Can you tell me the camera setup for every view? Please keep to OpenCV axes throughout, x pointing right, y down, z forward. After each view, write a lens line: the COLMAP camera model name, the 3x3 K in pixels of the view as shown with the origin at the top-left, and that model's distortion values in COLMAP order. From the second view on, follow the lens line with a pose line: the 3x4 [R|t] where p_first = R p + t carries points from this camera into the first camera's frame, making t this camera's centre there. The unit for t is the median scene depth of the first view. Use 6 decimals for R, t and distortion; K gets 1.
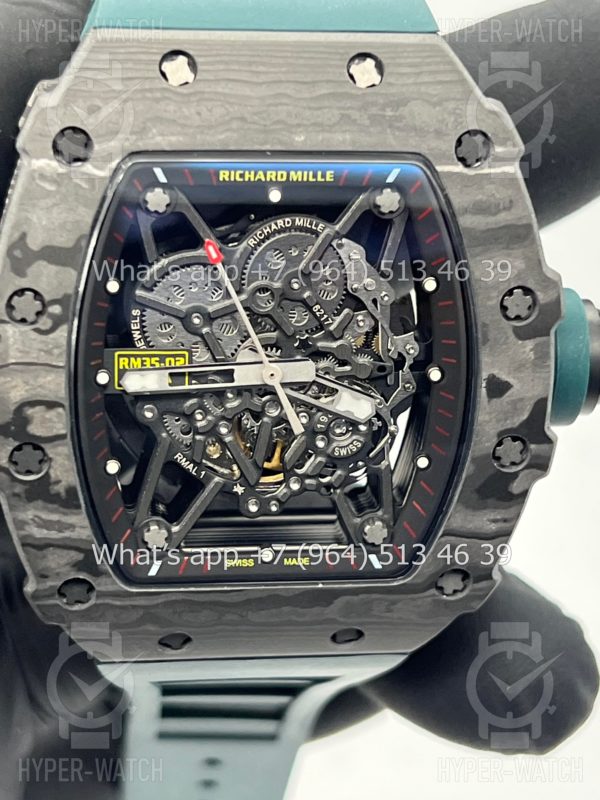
lens RADIAL K [[1924.5, 0, 292.2], [0, 1924.5, 406.5], [0, 0, 1]] dist [0.189343, 0.000000]
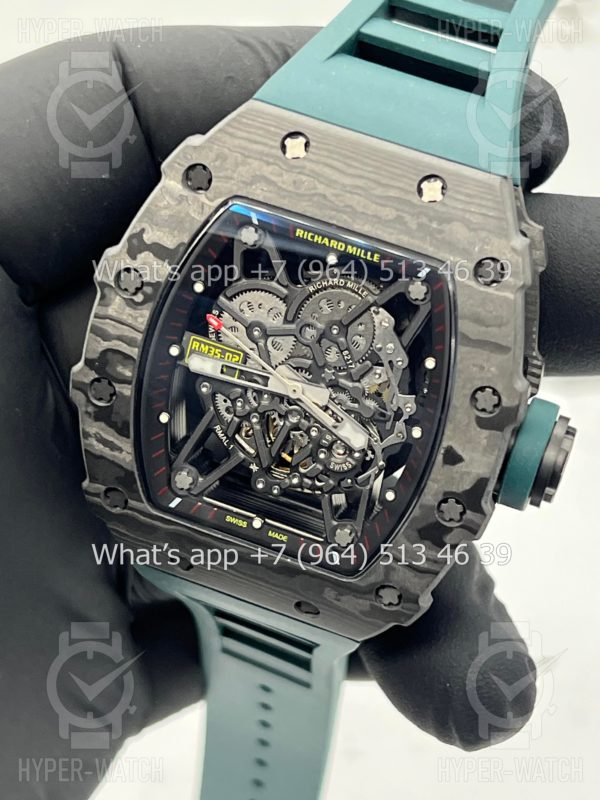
lens RADIAL K [[1924.5, 0, 301.3], [0, 1924.5, 403.9], [0, 0, 1]] dist [0.189343, 0.000000]
pose [[0.899536, 0.323893, -0.293135, 0.376482], [-0.325769, 0.944432, 0.043850, -0.066216], [0.291049, 0.056050, 0.955065, -0.234171]]
